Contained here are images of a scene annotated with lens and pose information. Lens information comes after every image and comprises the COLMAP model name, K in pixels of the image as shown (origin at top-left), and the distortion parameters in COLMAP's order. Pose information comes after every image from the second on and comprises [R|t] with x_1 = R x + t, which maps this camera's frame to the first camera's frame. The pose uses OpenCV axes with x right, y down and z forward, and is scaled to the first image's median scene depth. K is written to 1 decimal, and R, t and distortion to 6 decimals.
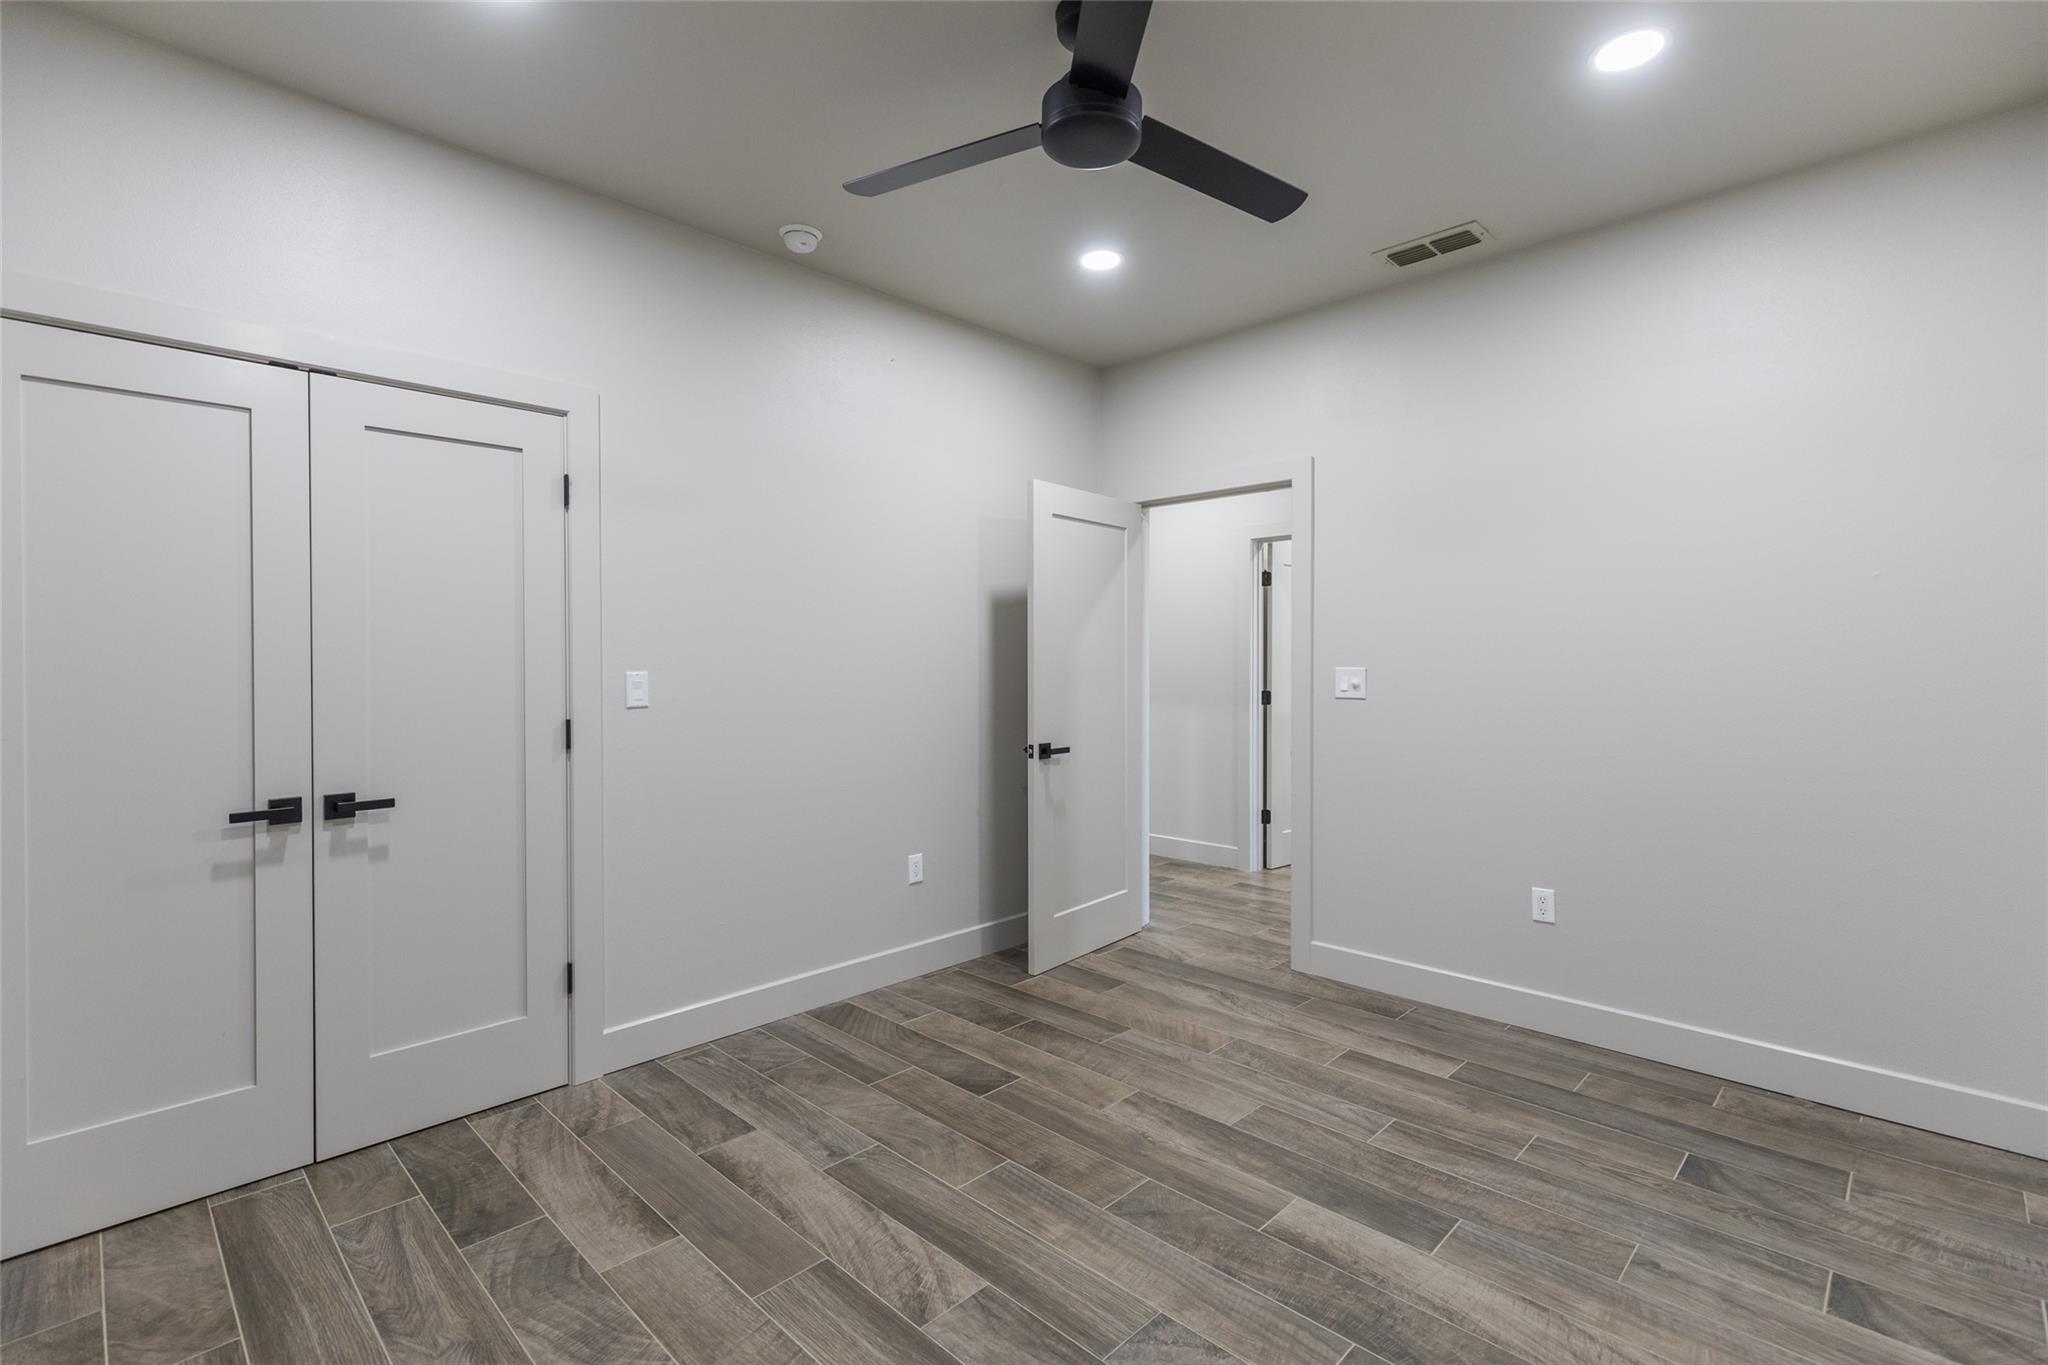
lens RADIAL K [[929.6, 0, 1013.2], [0, 929.6, 677.7], [0, 0, 1]] dist [0.013389, -0.000086]
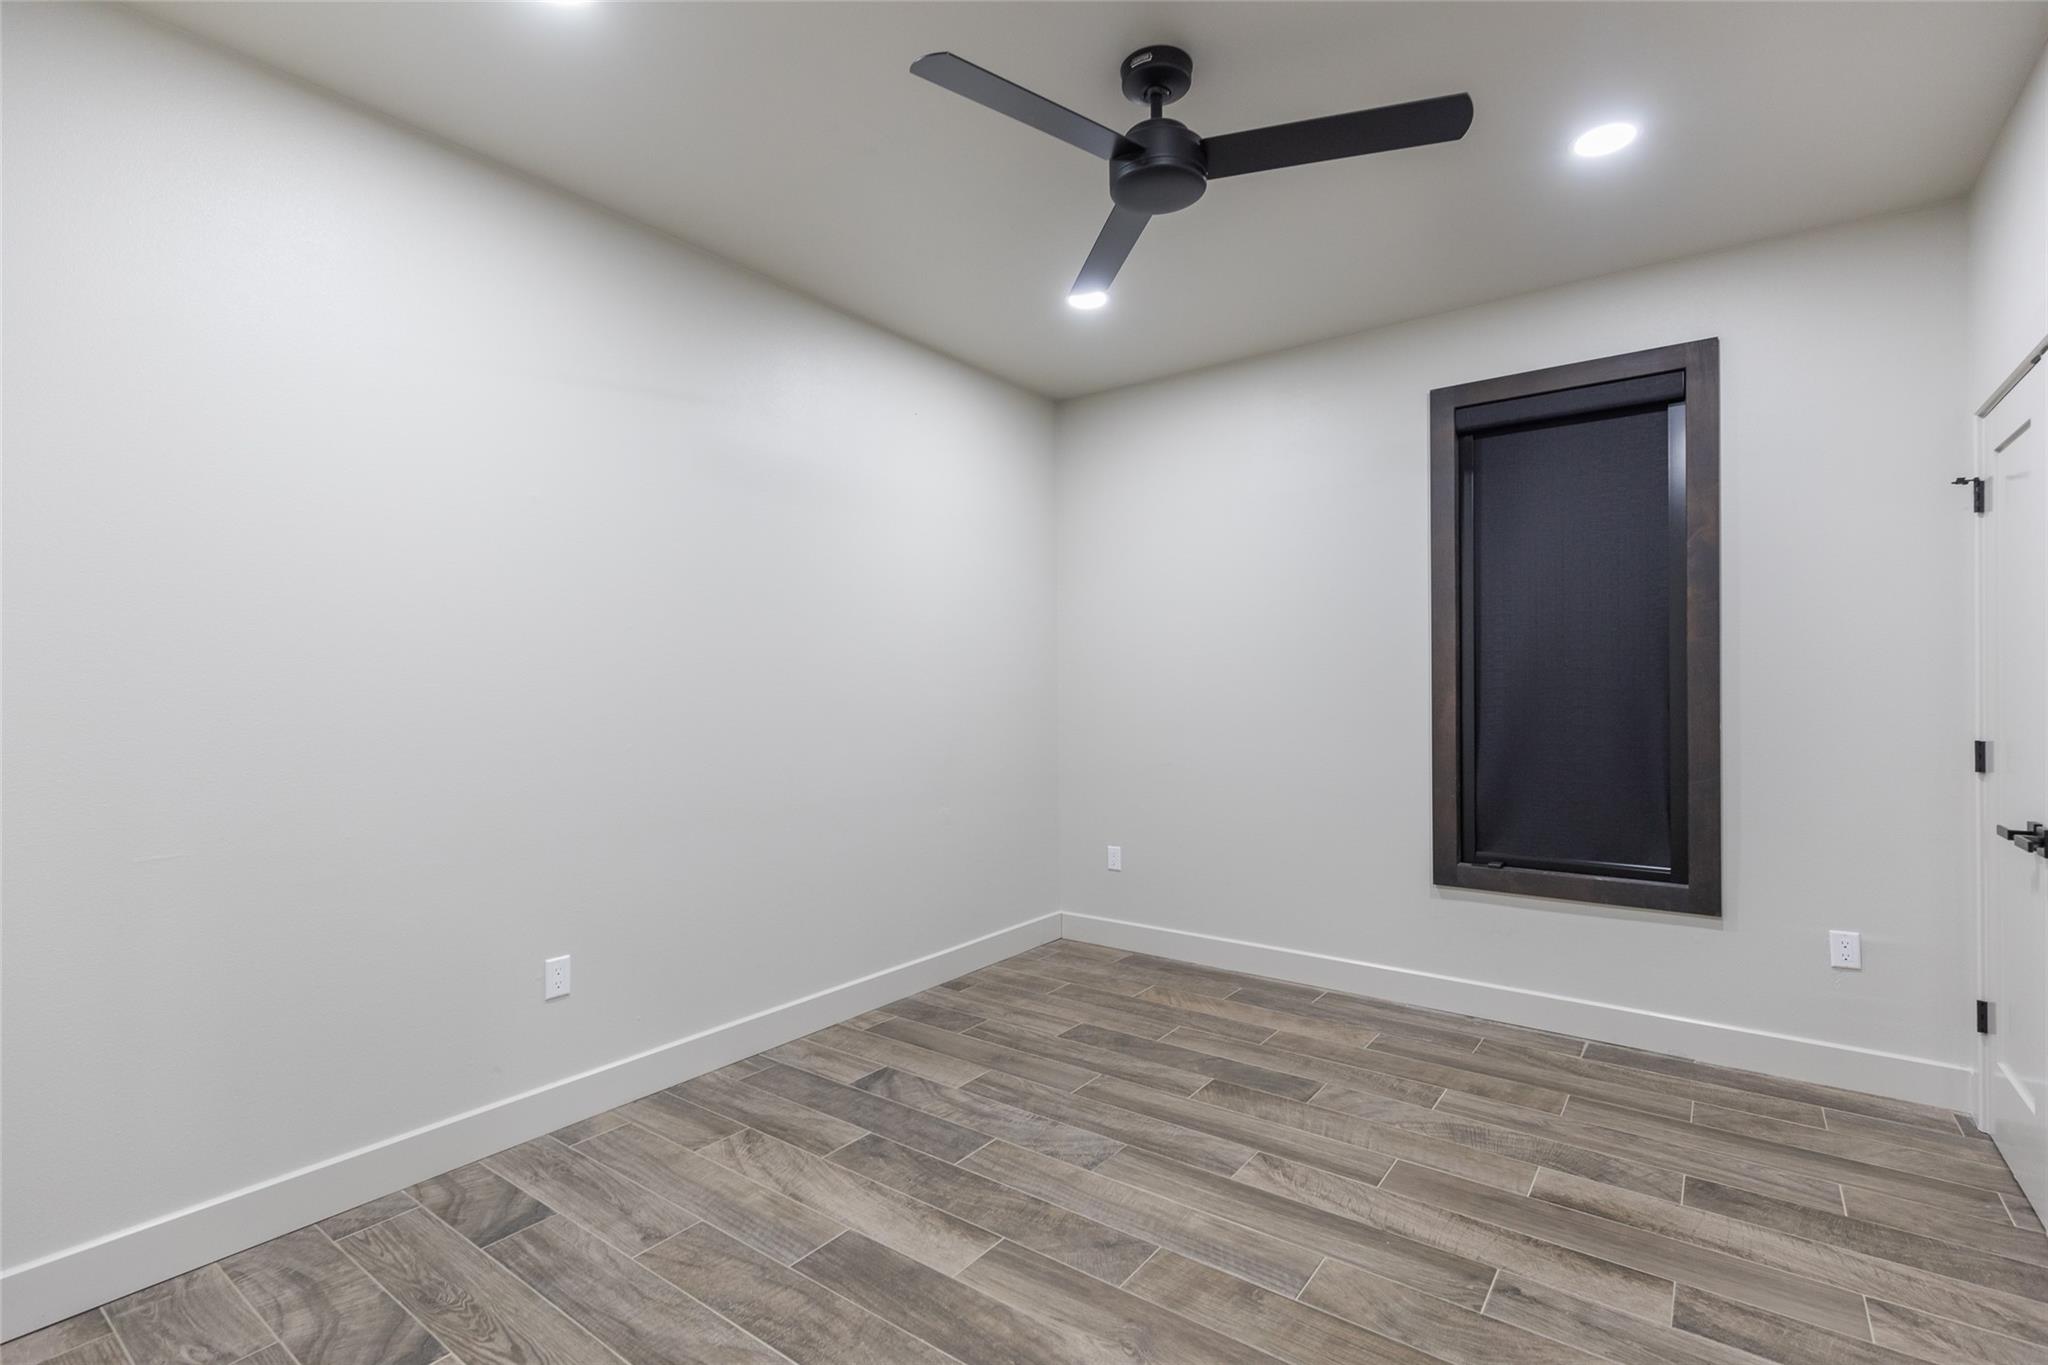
lens RADIAL K [[929.6, 0, 1025.4], [0, 929.6, 682.0], [0, 0, 1]] dist [0.013389, -0.000086]
pose [[-0.988750, 0.005878, -0.149462, 0.391188], [0.004591, 0.999949, 0.008953, -0.018163], [0.149507, 0.008166, -0.988727, 2.018568]]
